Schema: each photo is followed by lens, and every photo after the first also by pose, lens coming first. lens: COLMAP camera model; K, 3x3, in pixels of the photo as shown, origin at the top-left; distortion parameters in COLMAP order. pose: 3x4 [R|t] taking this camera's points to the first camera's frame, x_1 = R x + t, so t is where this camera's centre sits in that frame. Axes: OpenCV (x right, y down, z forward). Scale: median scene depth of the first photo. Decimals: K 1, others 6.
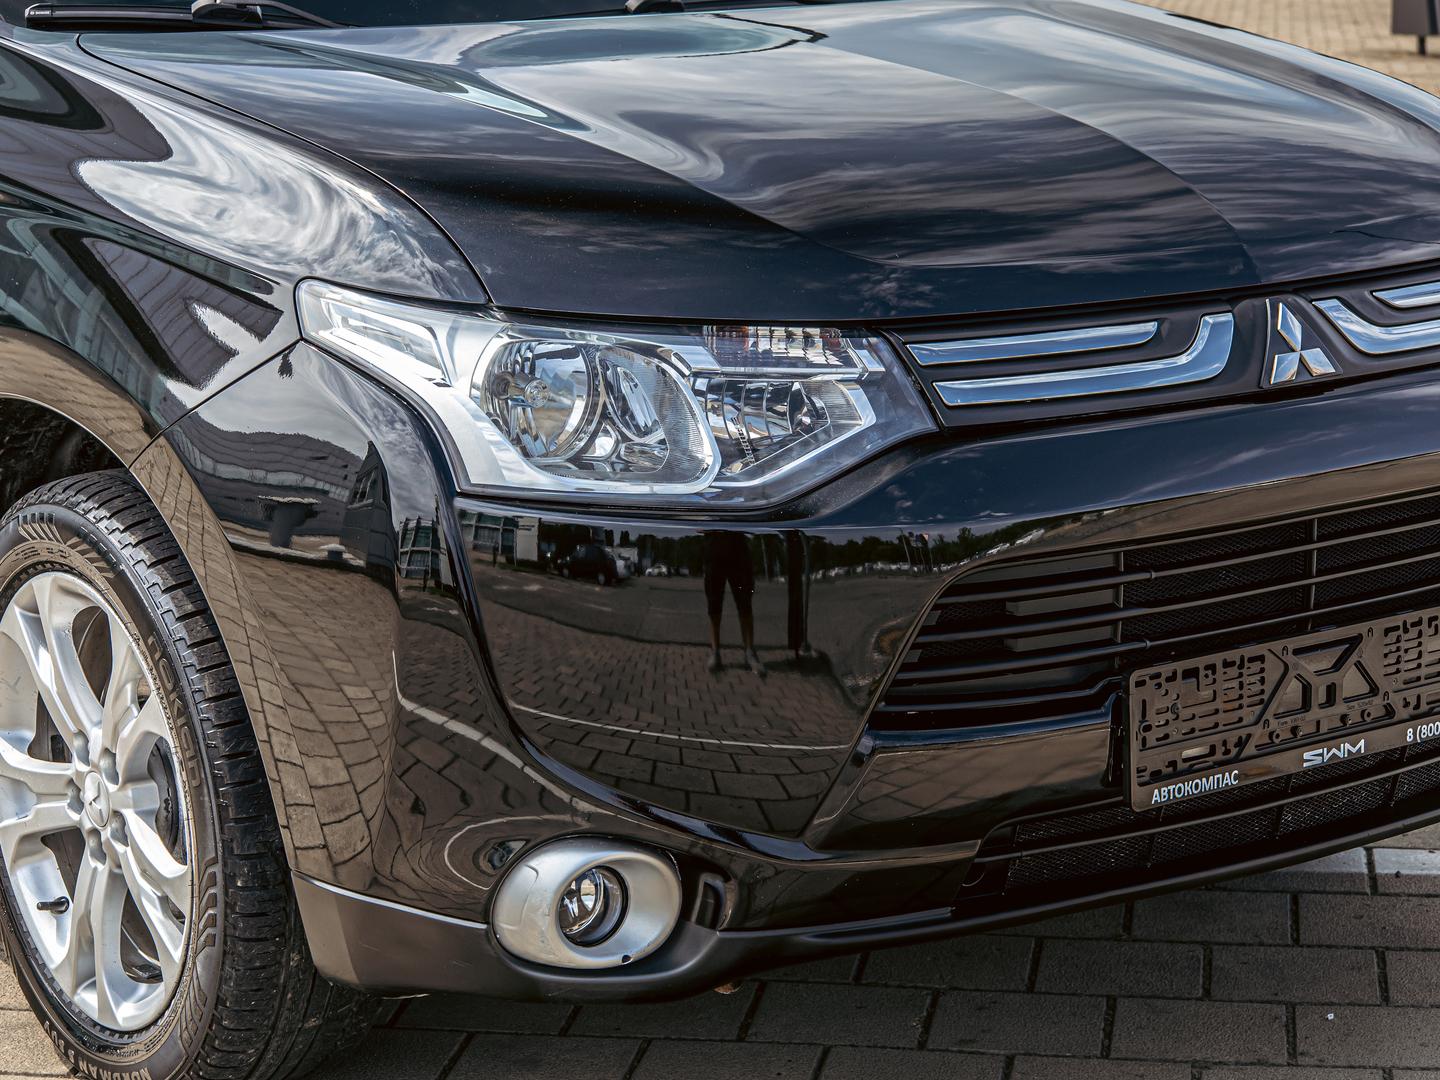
lens RADIAL K [[3002.7, 0, 617.9], [0, 3002.7, 539.6], [0, 0, 1]] dist [-0.072181, -0.197636]
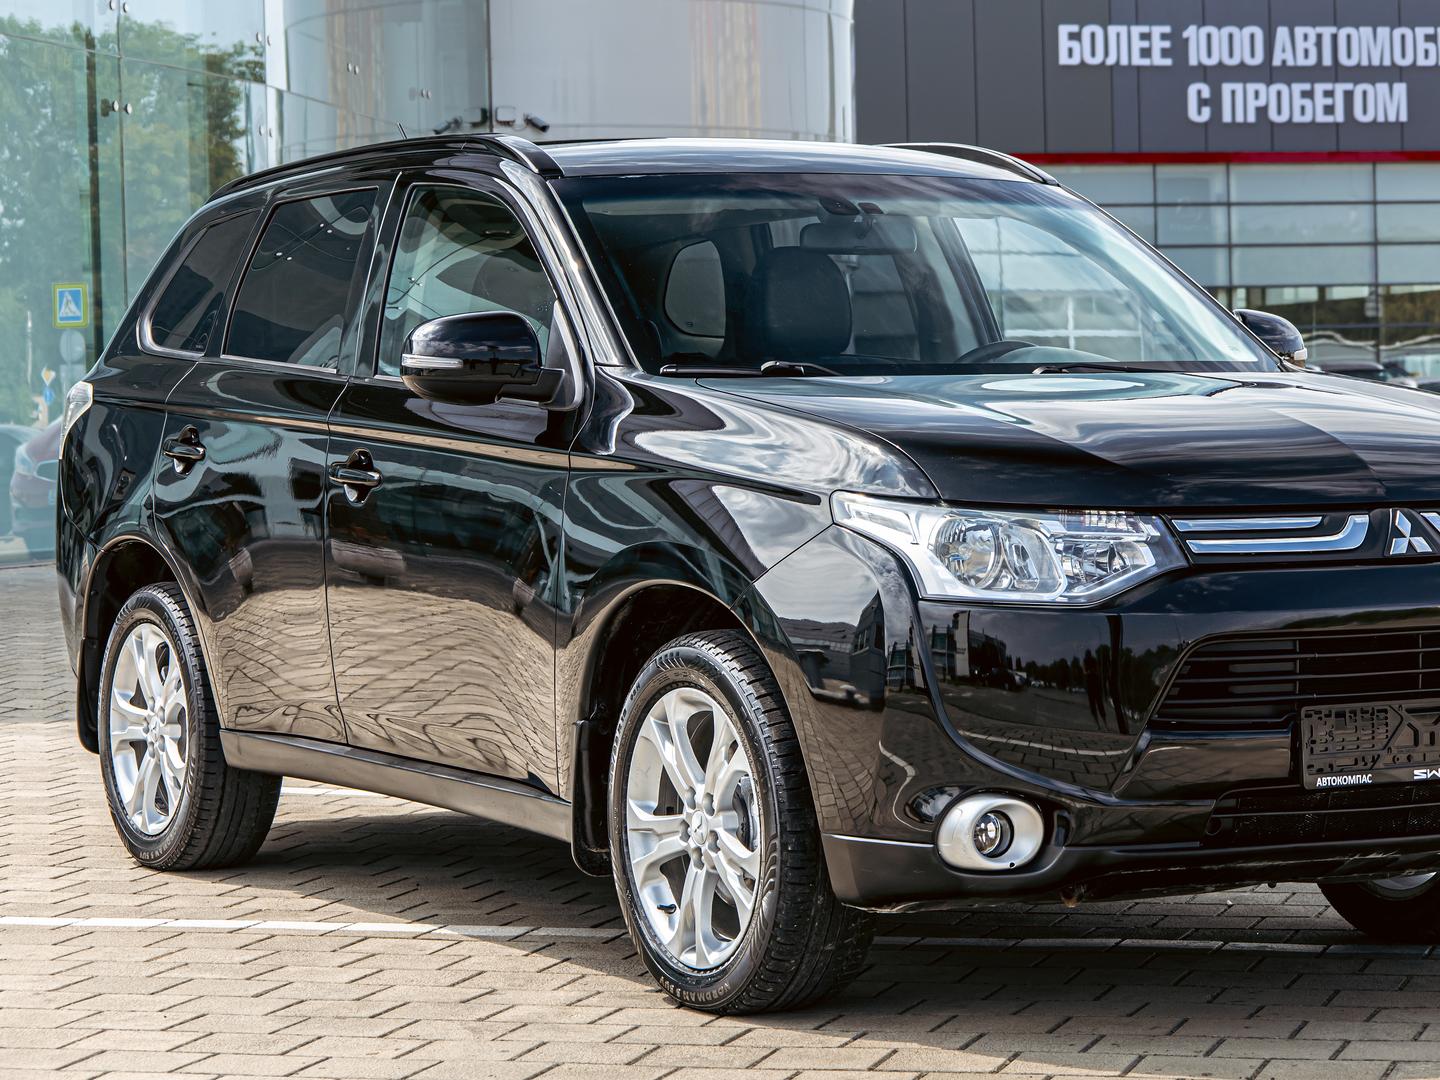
lens RADIAL K [[3238.0, 0, 720.0], [0, 3238.0, 540.0], [0, 0, 1]] dist [-0.293374, -0.076456]
pose [[0.992473, 0.000603, -0.122461, 0.059628], [-0.022905, 0.983255, -0.180790, 0.278725], [0.120301, 0.182234, 0.975868, -0.837842]]
